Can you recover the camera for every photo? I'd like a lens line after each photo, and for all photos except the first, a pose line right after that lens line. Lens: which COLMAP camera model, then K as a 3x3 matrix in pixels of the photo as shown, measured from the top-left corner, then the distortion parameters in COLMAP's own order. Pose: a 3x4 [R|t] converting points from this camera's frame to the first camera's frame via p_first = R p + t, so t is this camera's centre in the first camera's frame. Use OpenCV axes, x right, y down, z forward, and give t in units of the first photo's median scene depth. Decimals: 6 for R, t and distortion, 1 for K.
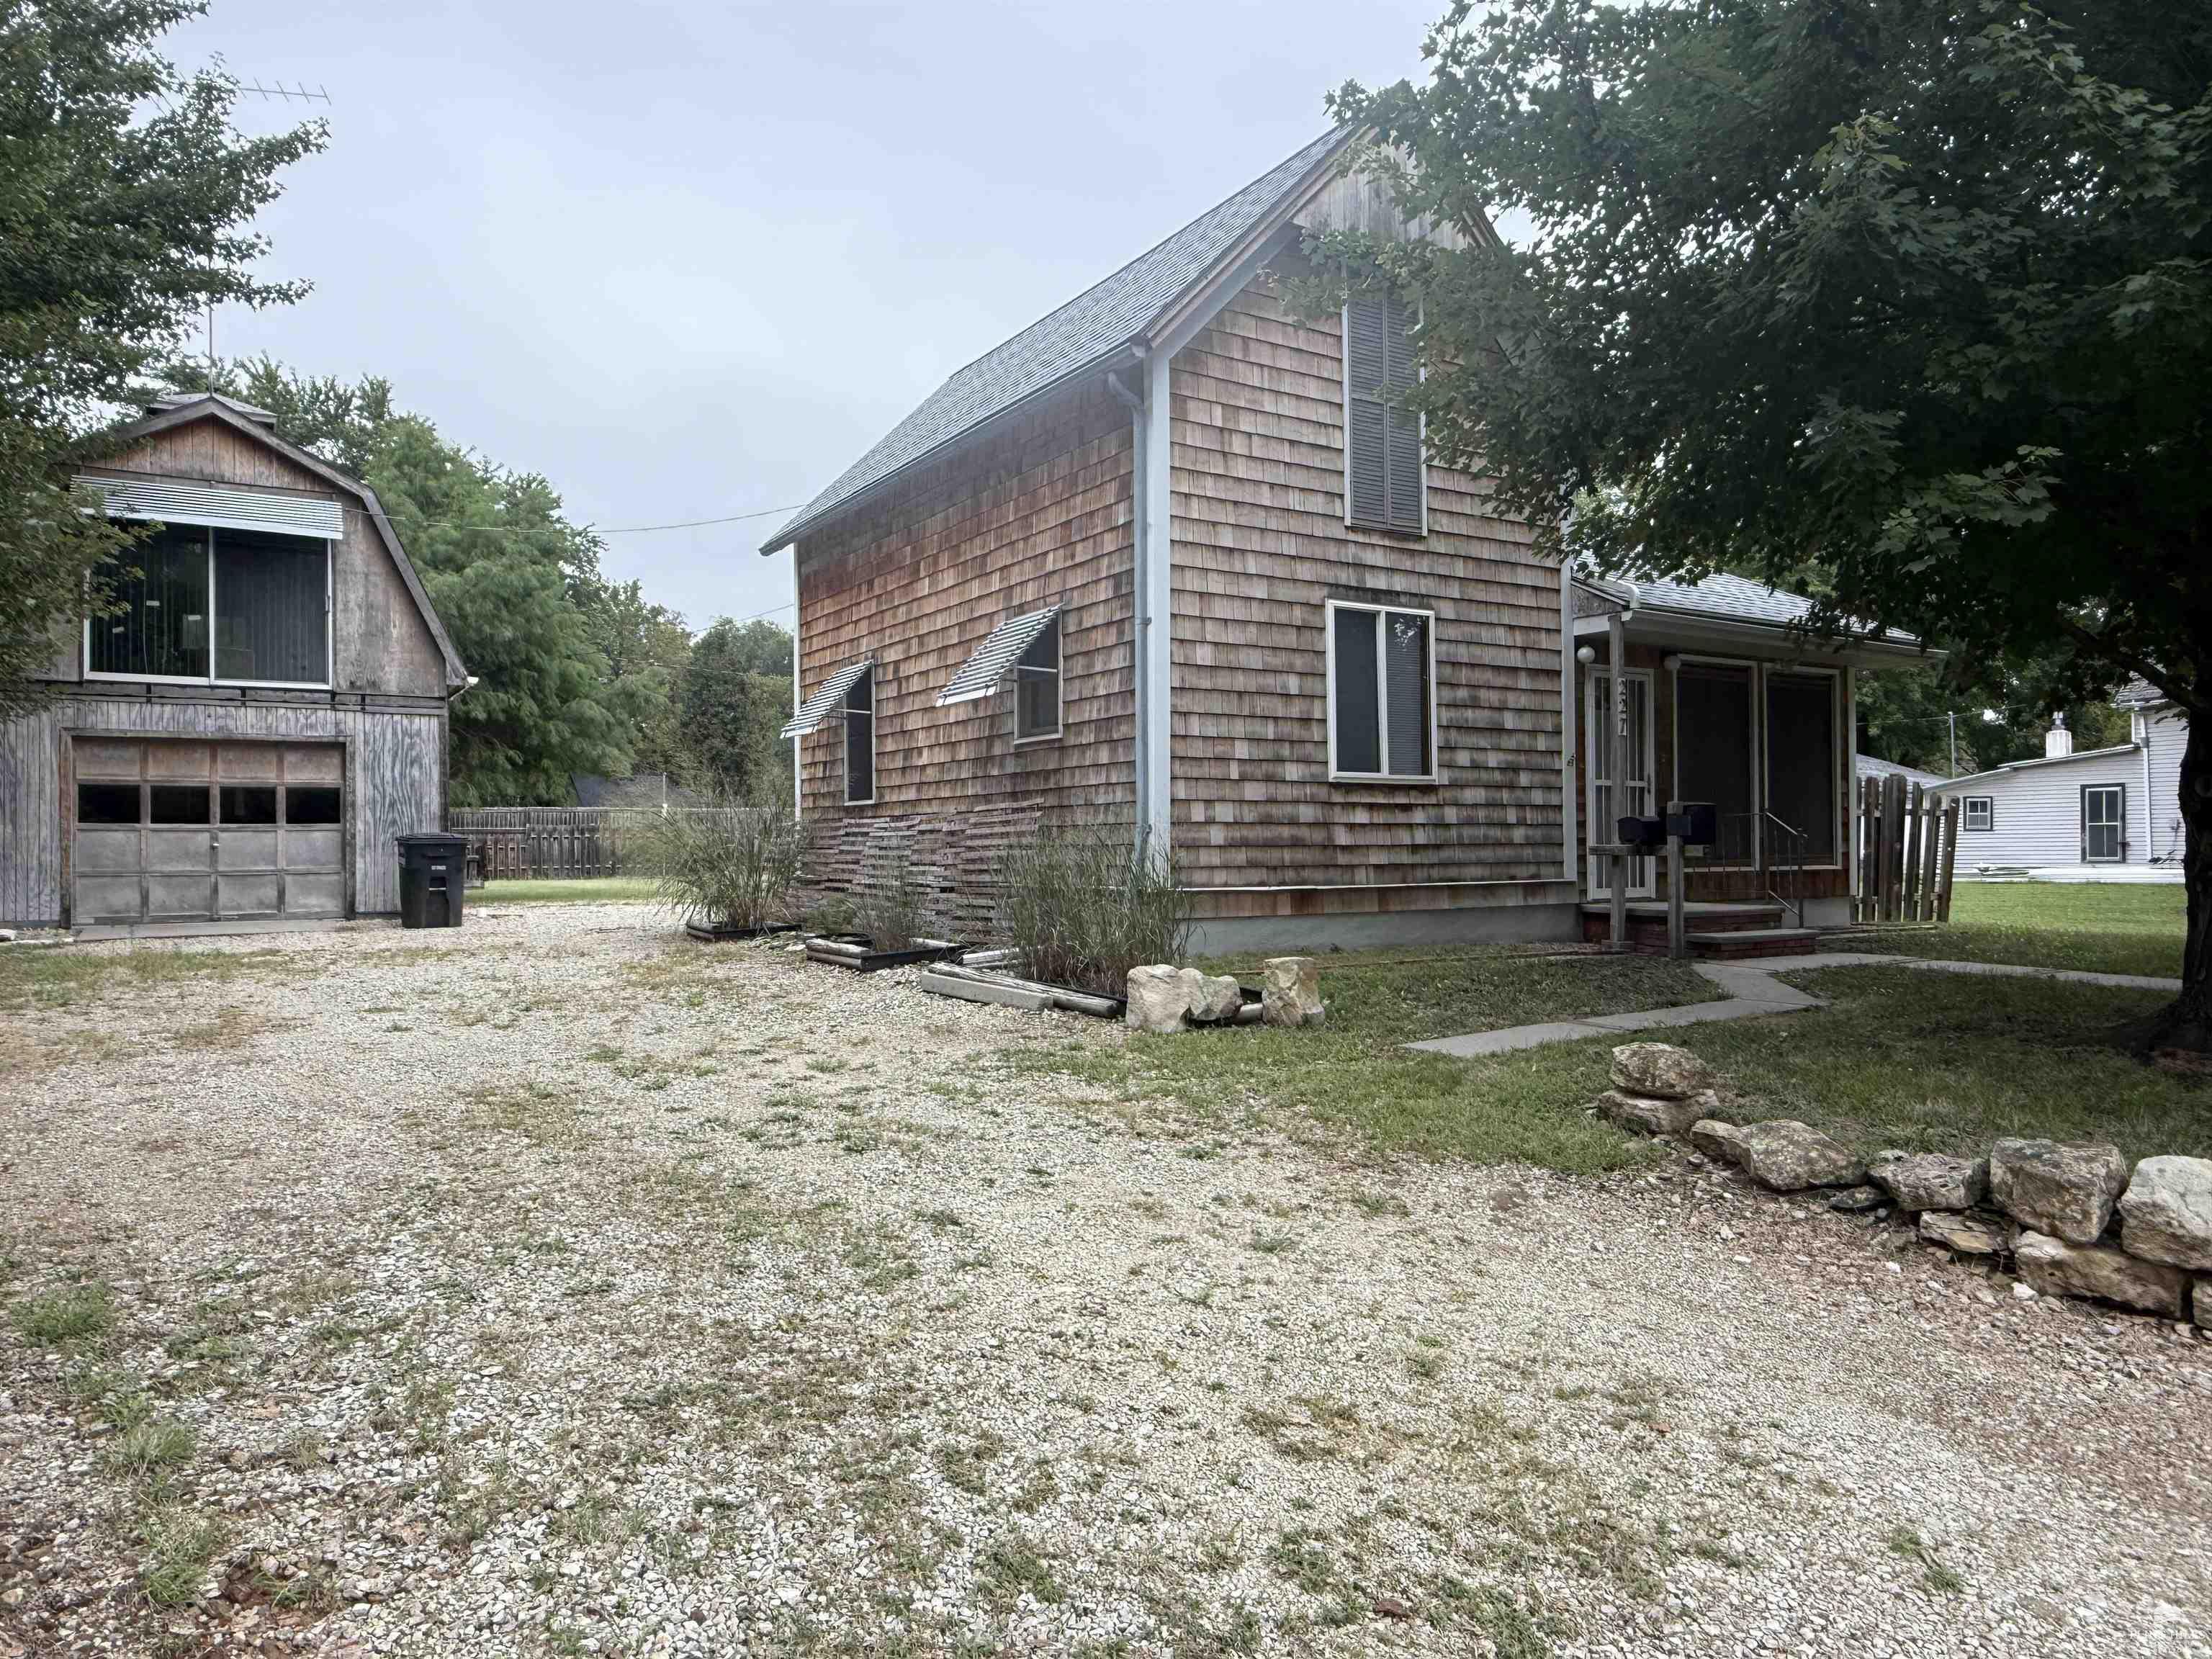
lens RADIAL K [[1432.7, 0, 1086.0], [0, 1432.7, 840.4], [0, 0, 1]] dist [0.003218, 0.001009]
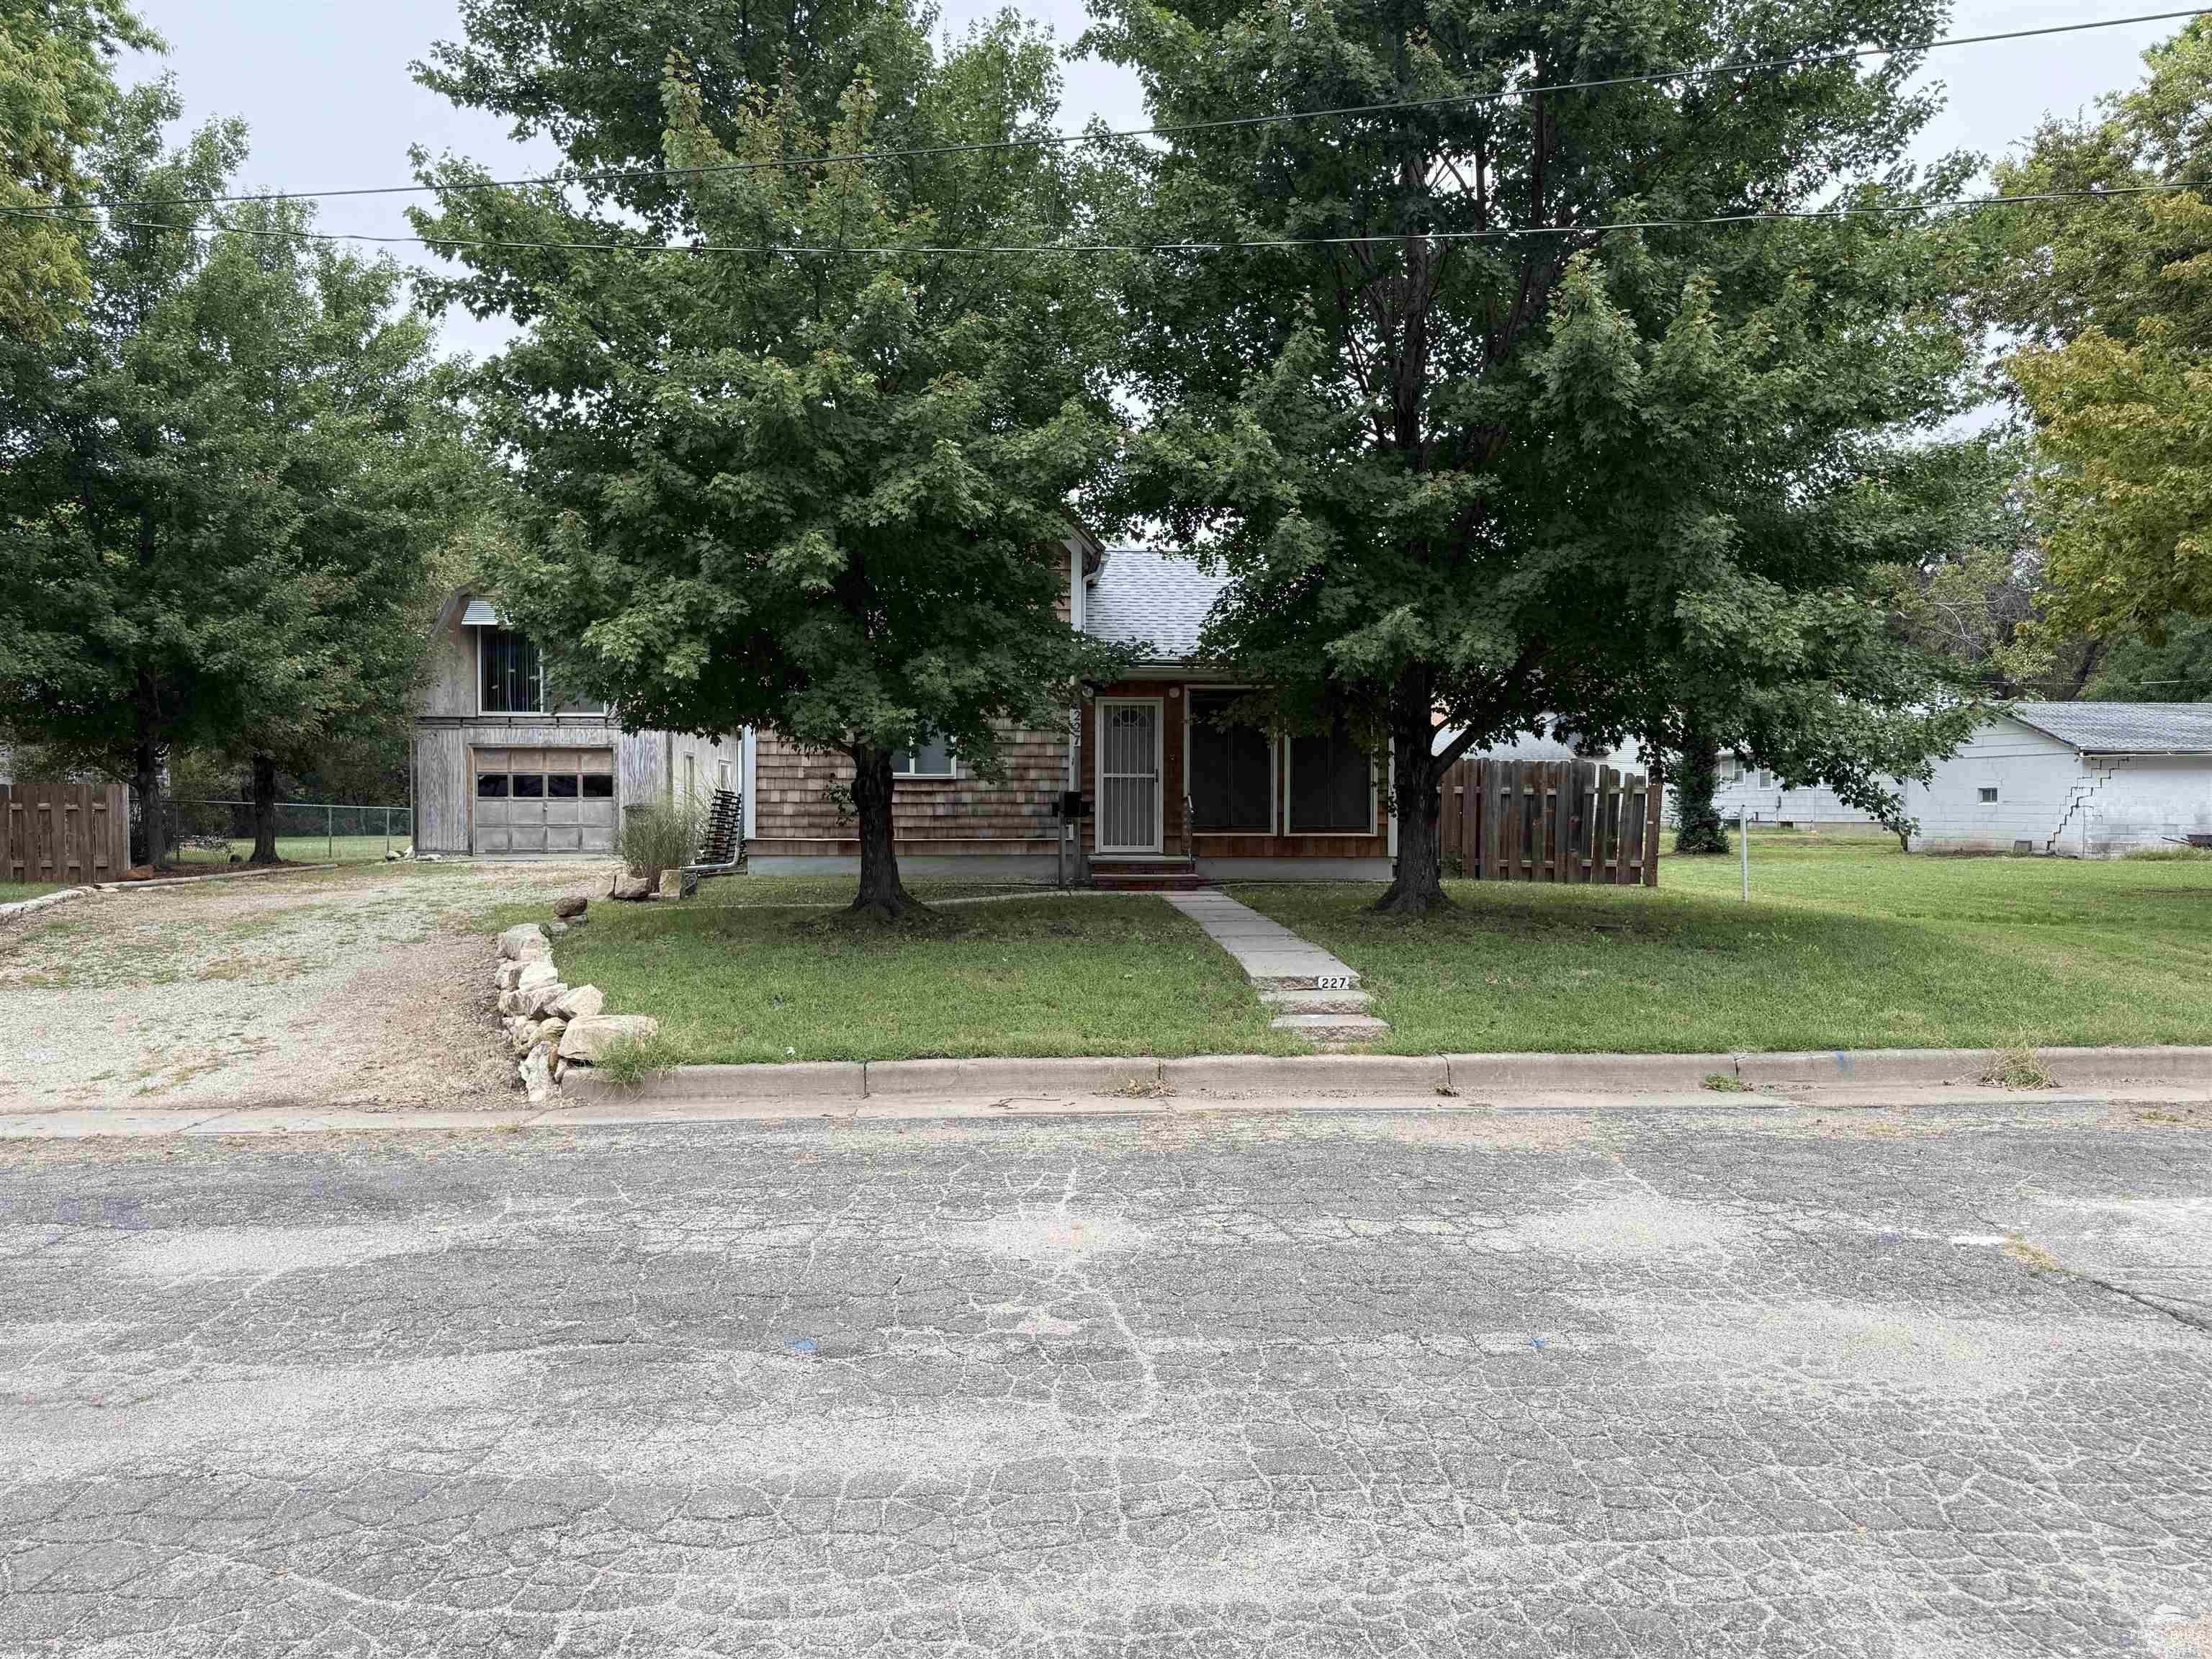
lens RADIAL K [[1540.6, 0, 1106.0], [0, 1540.6, 829.5], [0, 0, 1]] dist [0.158150, -0.314440]
pose [[0.882761, 0.012627, -0.469653, 0.974387], [-0.004222, 0.999812, 0.018943, -0.011980], [0.469804, -0.014739, 0.882648, -0.380157]]
